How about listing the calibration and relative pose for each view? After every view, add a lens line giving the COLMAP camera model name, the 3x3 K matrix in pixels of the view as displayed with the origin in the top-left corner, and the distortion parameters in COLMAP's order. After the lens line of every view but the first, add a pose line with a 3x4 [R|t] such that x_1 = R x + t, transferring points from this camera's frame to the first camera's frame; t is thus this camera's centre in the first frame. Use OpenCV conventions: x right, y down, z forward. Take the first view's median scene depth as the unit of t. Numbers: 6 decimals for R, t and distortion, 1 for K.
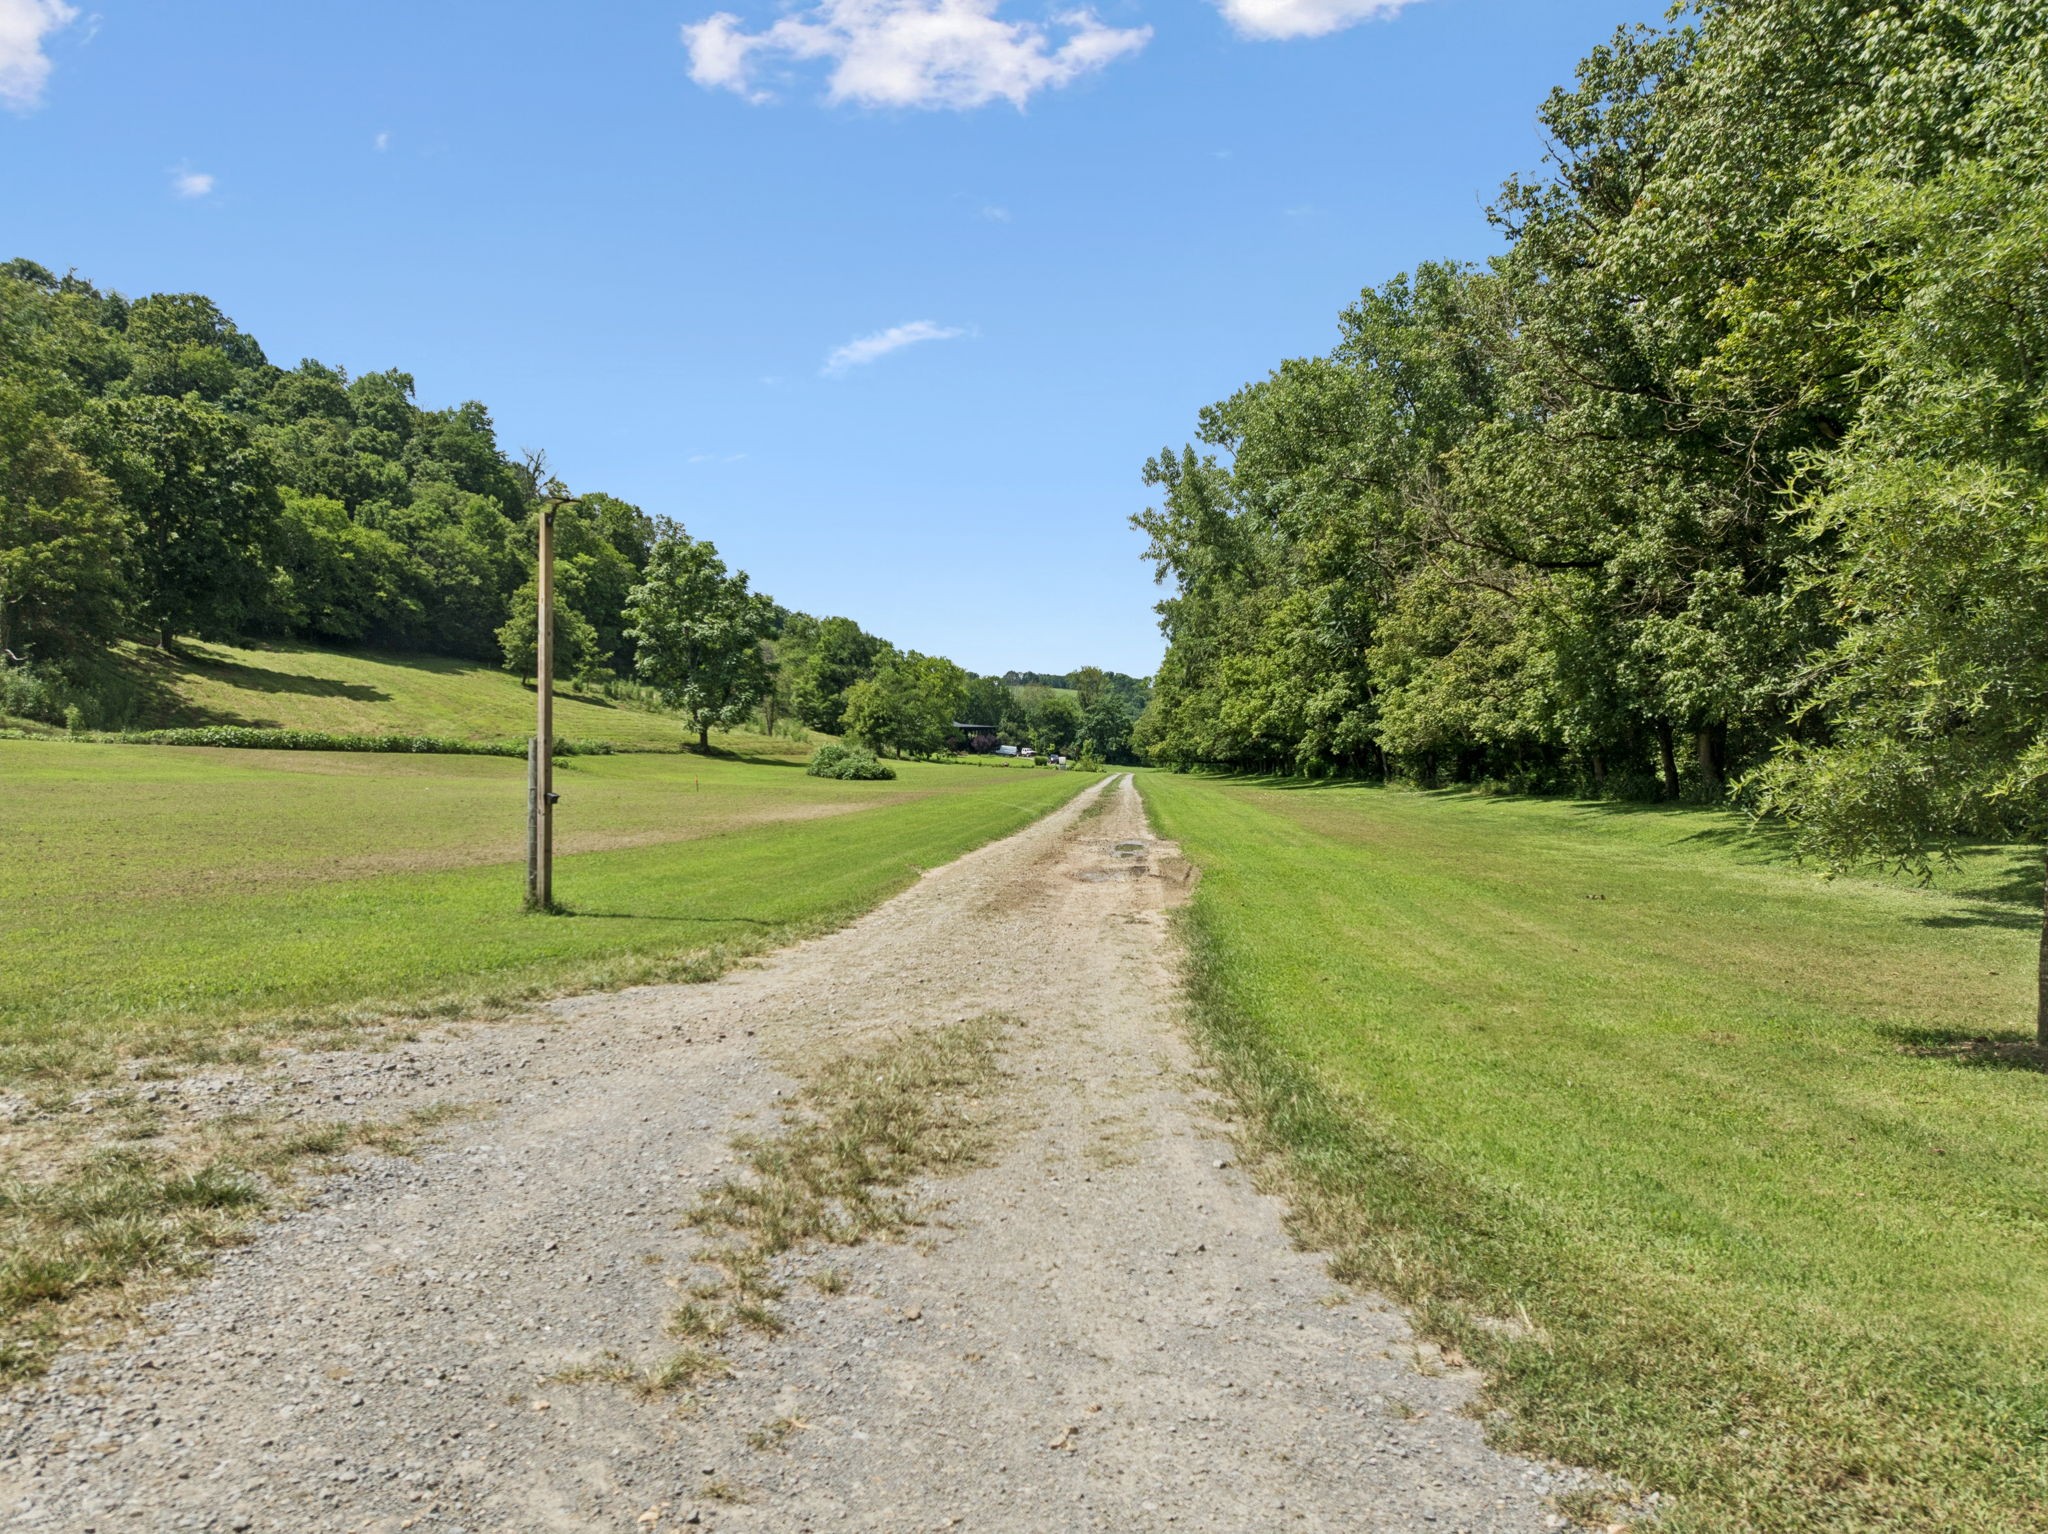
lens RADIAL K [[1383.7, 0, 1024.0], [0, 1383.7, 767.0], [0, 0, 1]] dist [-0.035936, 0.017716]
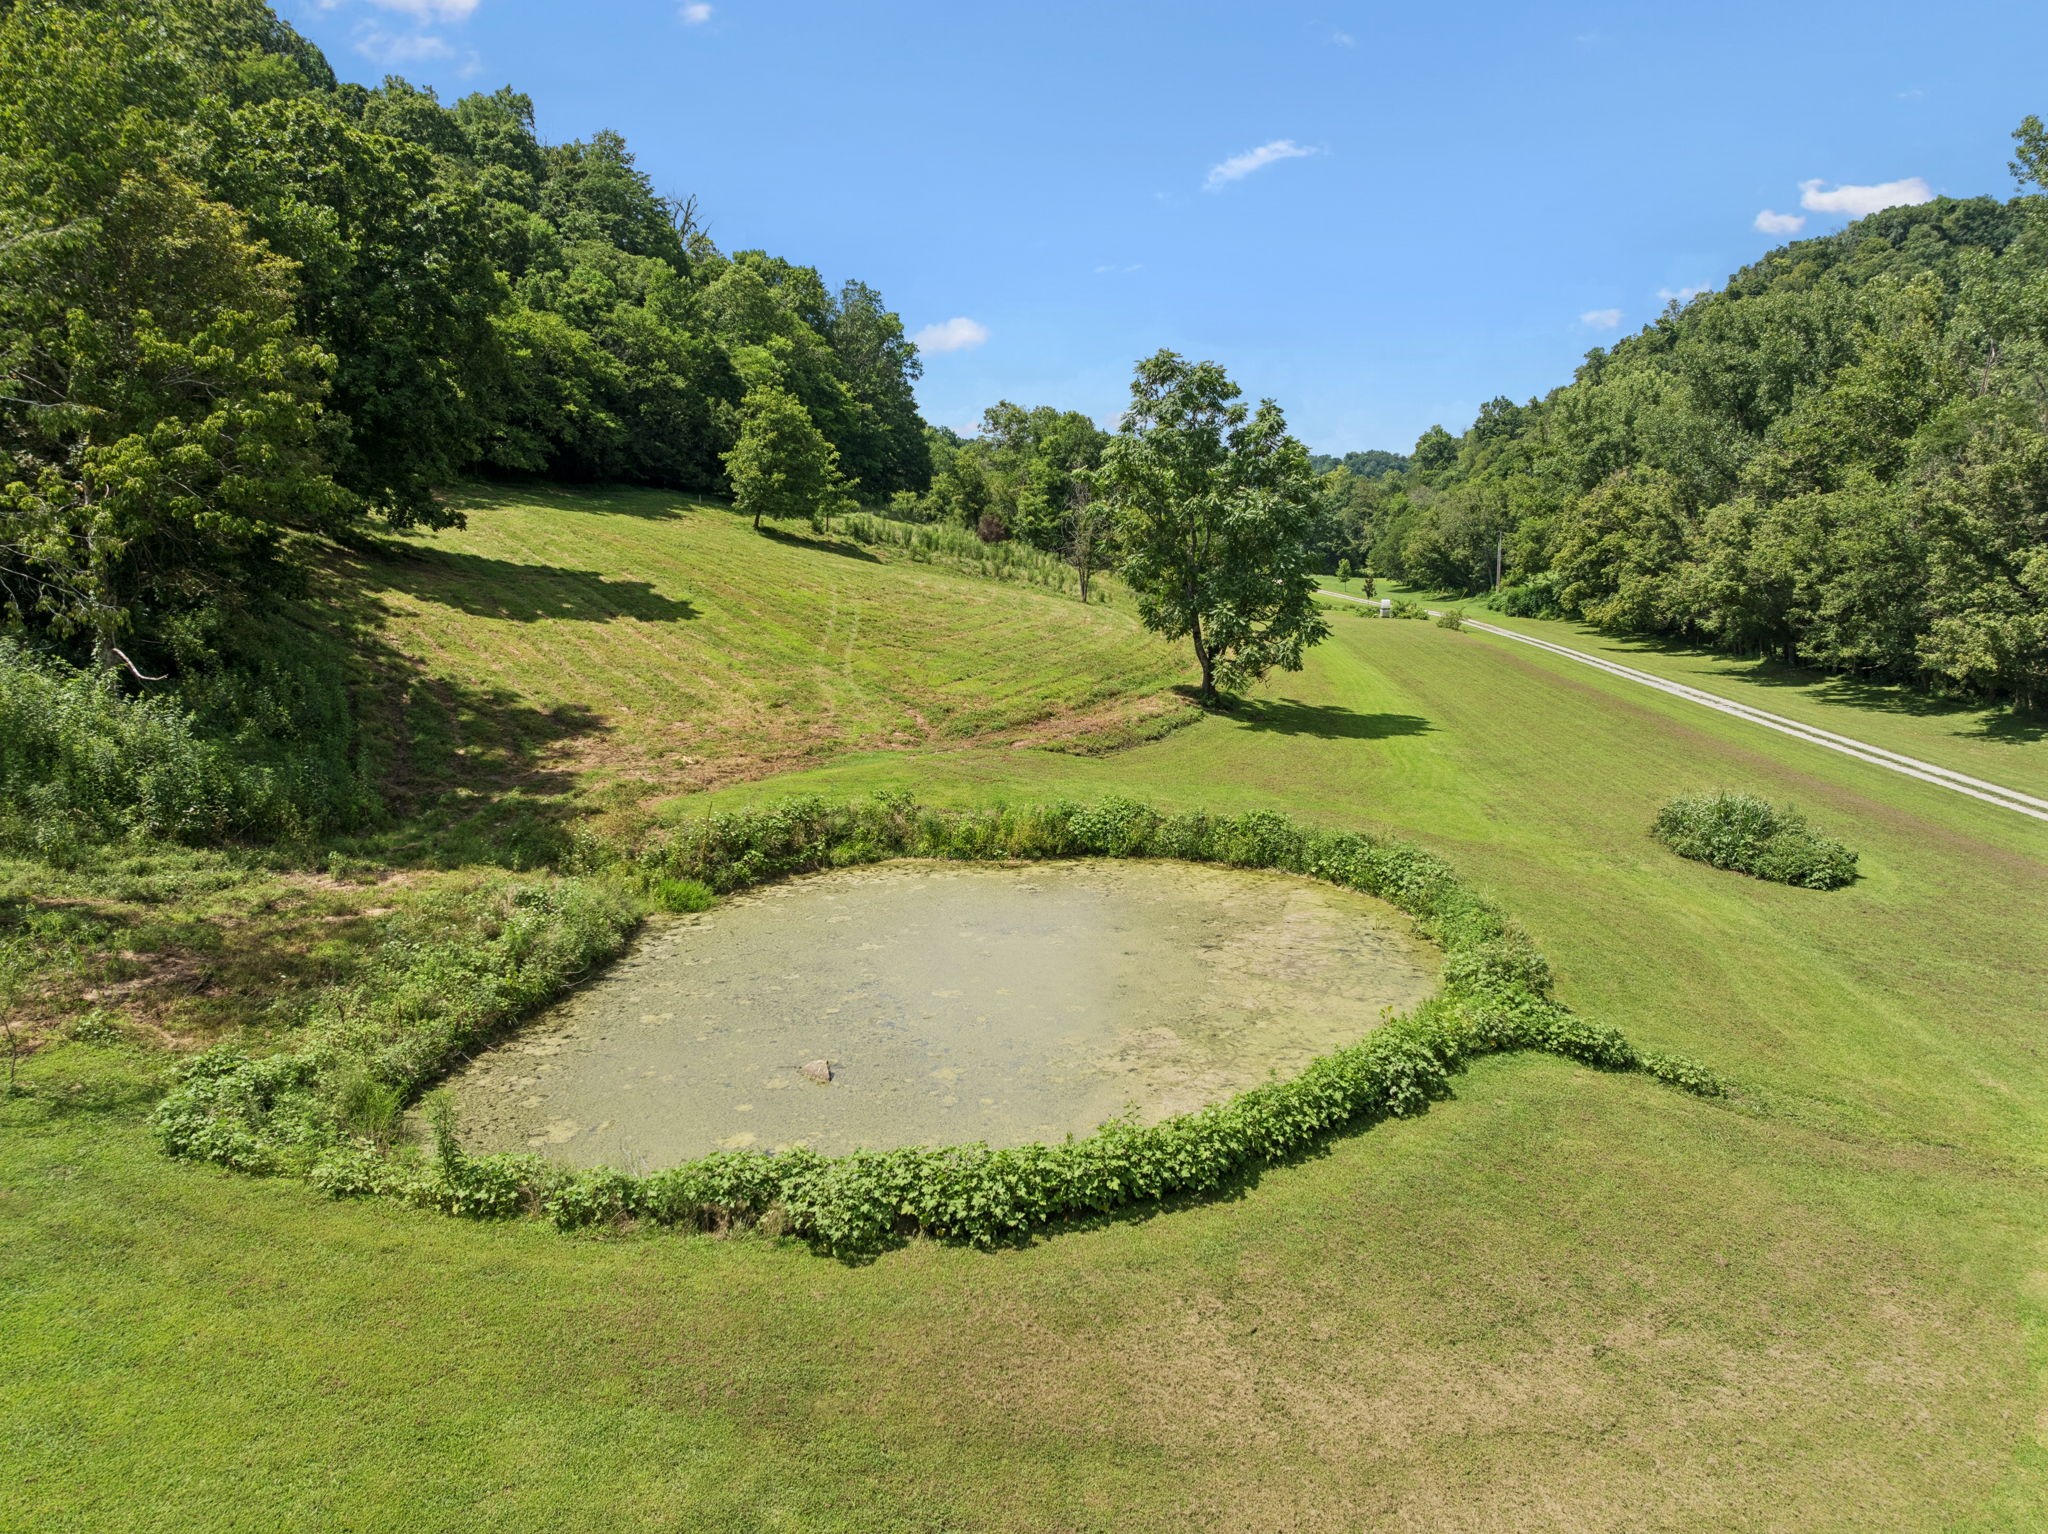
lens RADIAL K [[1481.0, 0, 1098.2], [0, 1481.0, 769.3], [0, 0, 1]] dist [-0.046843, 0.032357]
pose [[0.999767, 0.004318, -0.021160, -0.153945], [-0.001173, 0.989220, 0.146434, -0.045244], [0.021564, -0.146375, 0.988994, 0.196198]]
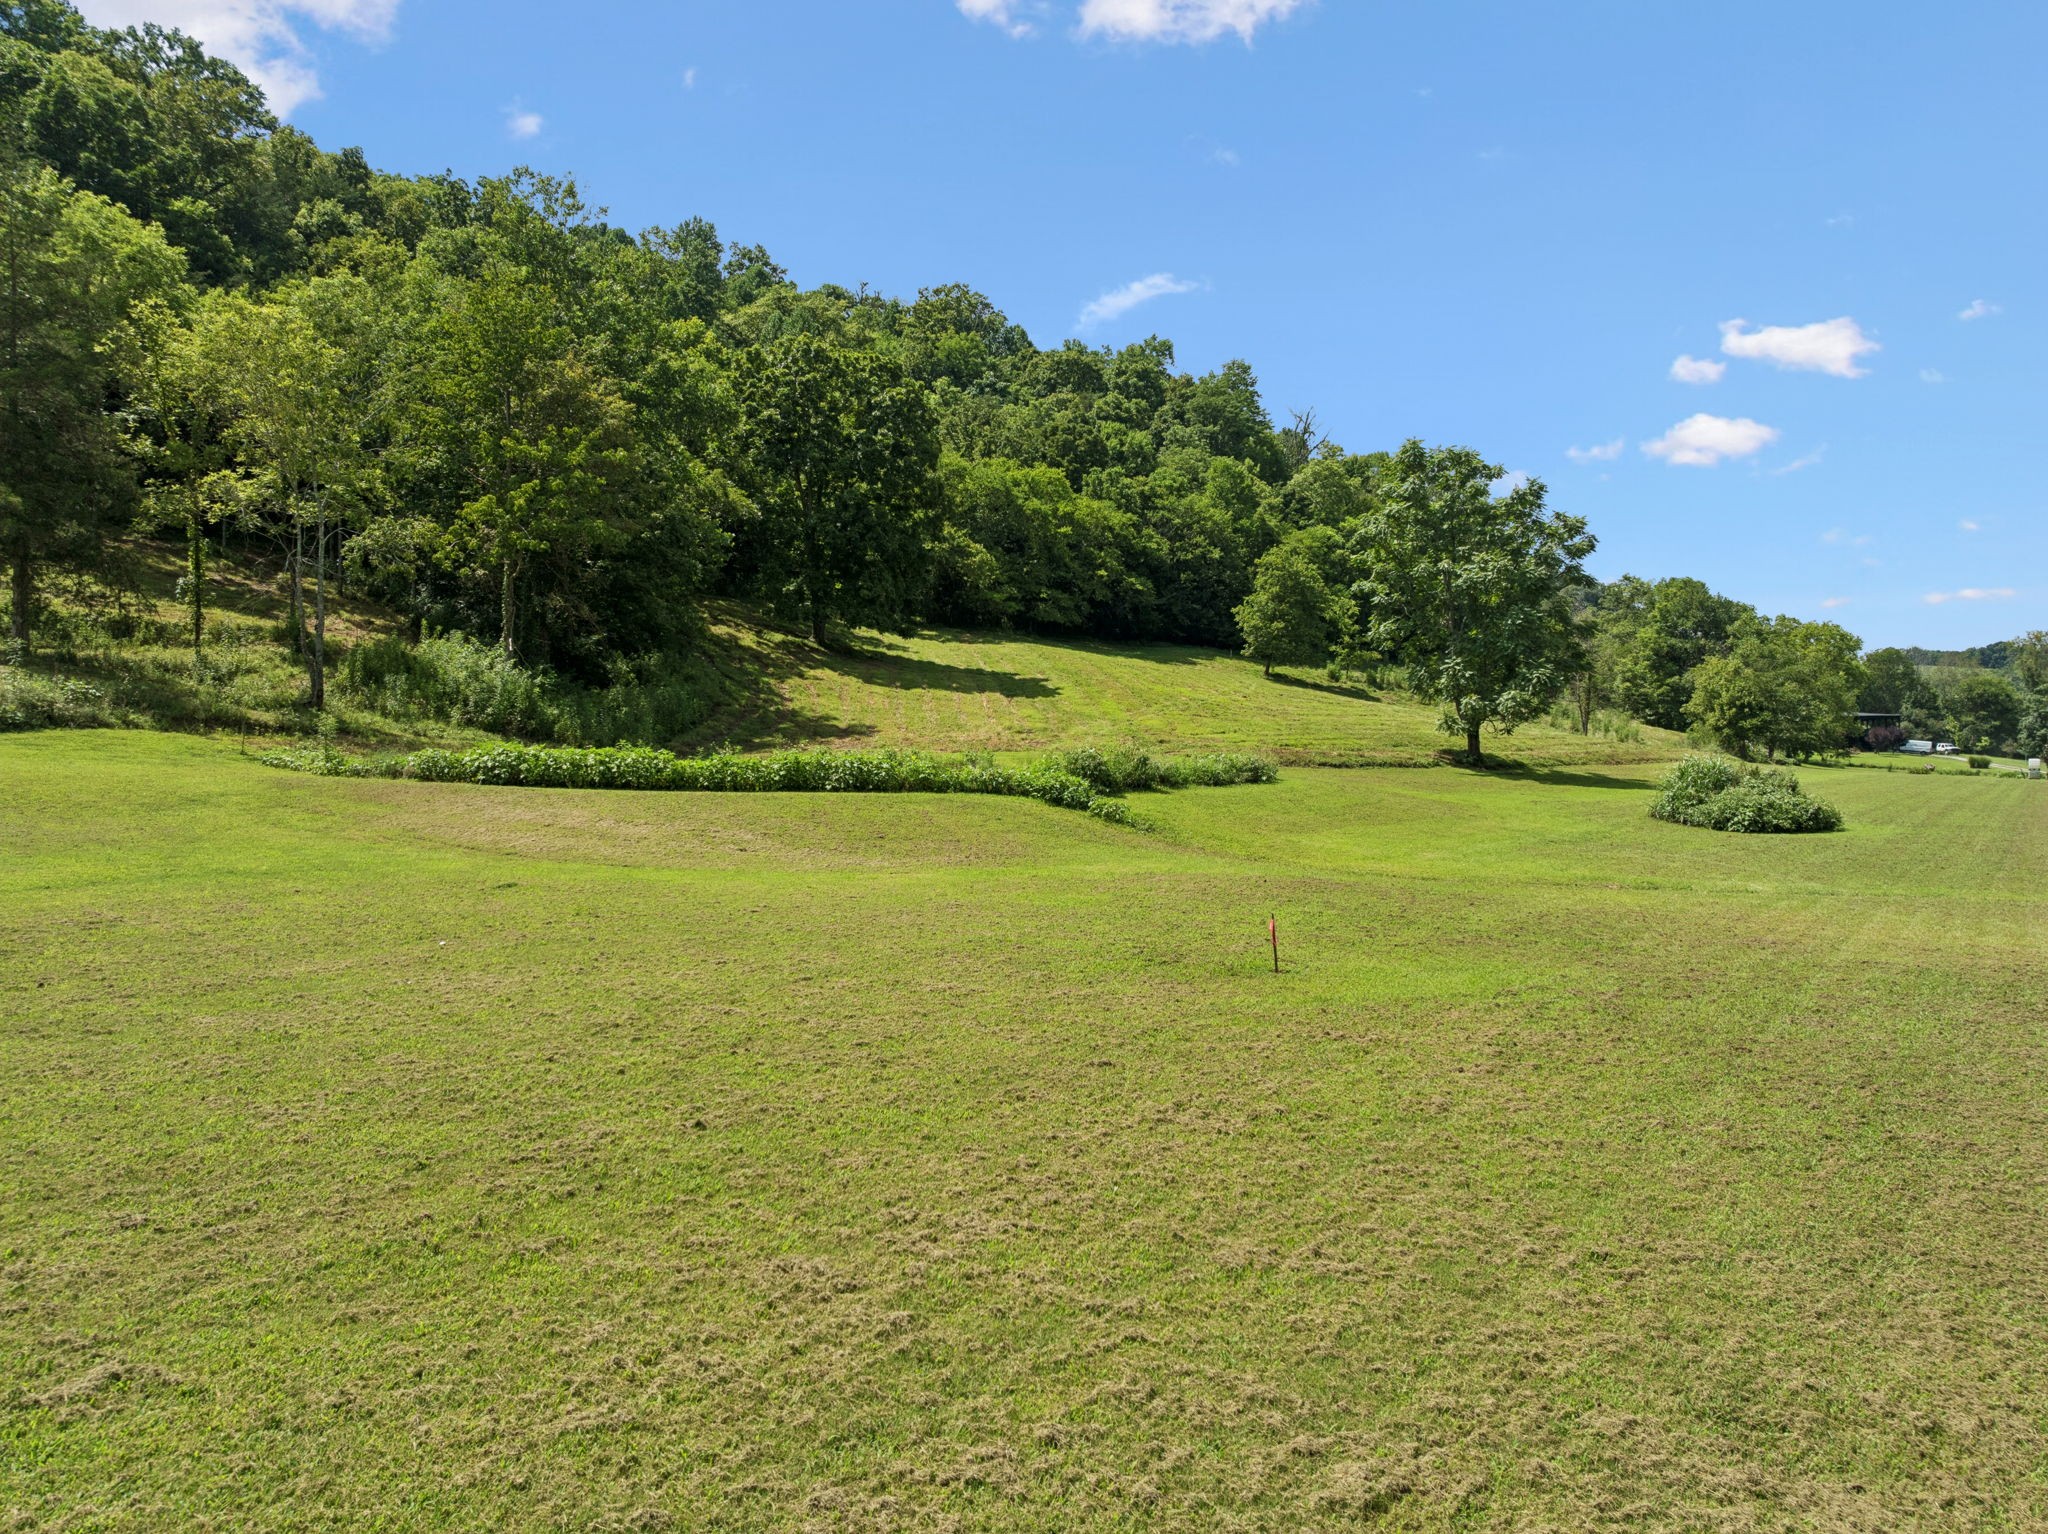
lens RADIAL K [[1463.4, 0, 1024.0], [0, 1463.4, 767.0], [0, 0, 1]] dist [0.001001, -0.105694]
pose [[0.851723, -0.000658, -0.523992, -0.029900], [0.001673, 0.999998, 0.001463, -0.006028], [0.523990, -0.002122, 0.851722, 0.174987]]
